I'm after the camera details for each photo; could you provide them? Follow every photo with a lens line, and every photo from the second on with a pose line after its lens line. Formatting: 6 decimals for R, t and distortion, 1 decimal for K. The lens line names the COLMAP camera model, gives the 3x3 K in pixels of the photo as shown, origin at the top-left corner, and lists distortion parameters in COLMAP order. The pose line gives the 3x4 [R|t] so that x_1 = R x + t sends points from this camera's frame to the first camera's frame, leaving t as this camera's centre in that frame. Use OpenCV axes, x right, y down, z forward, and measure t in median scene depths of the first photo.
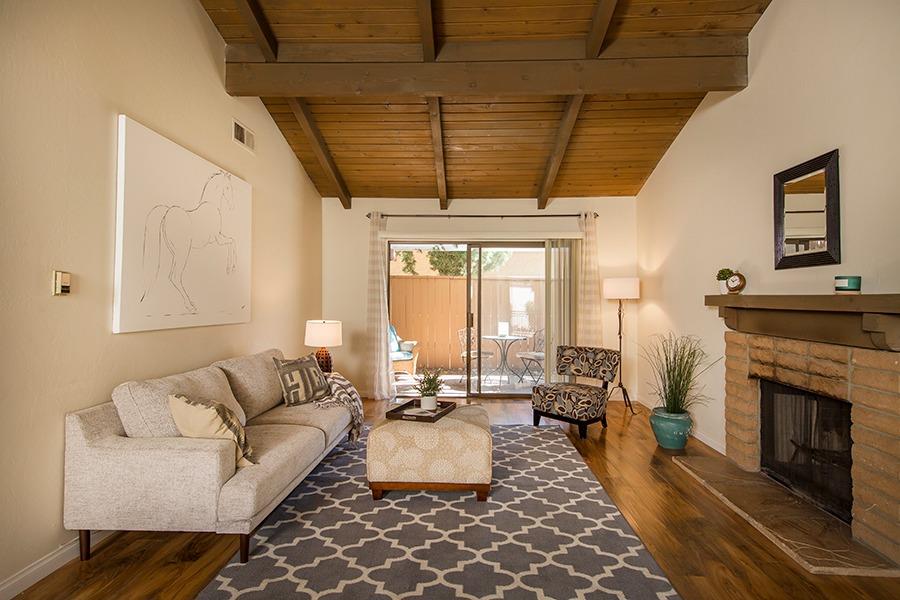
lens RADIAL K [[484.6, 0, 450.0], [0, 484.6, 300.0], [0, 0, 1]] dist [0.000600, -0.000209]
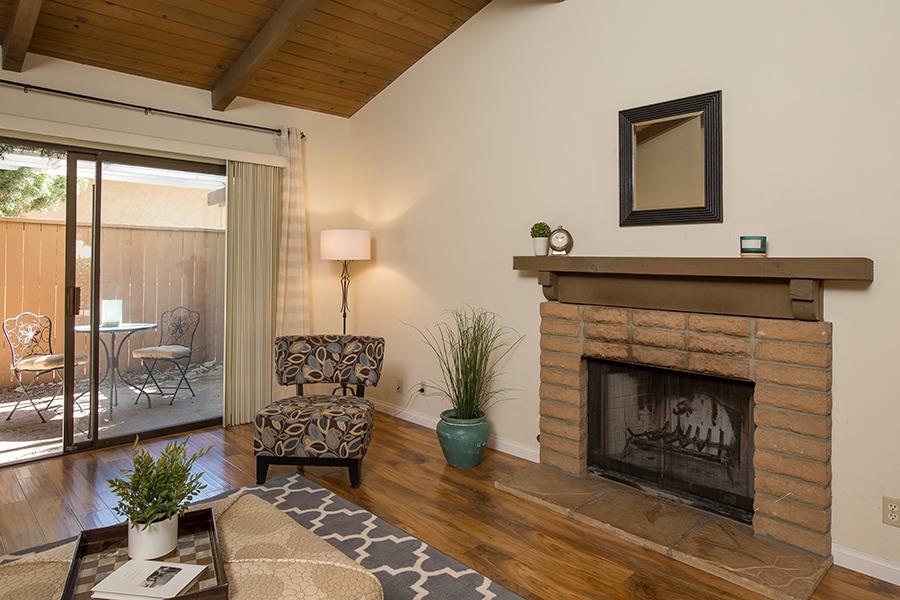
lens RADIAL K [[551.6, 0, 450.6], [0, 551.6, 258.7], [0, 0, 1]] dist [-0.003576, -0.001567]
pose [[0.674587, 0.003020, 0.738189, -0.192309], [-0.001890, 0.999995, -0.002363, -0.004037], [-0.738193, 0.000199, 0.674590, 0.513138]]
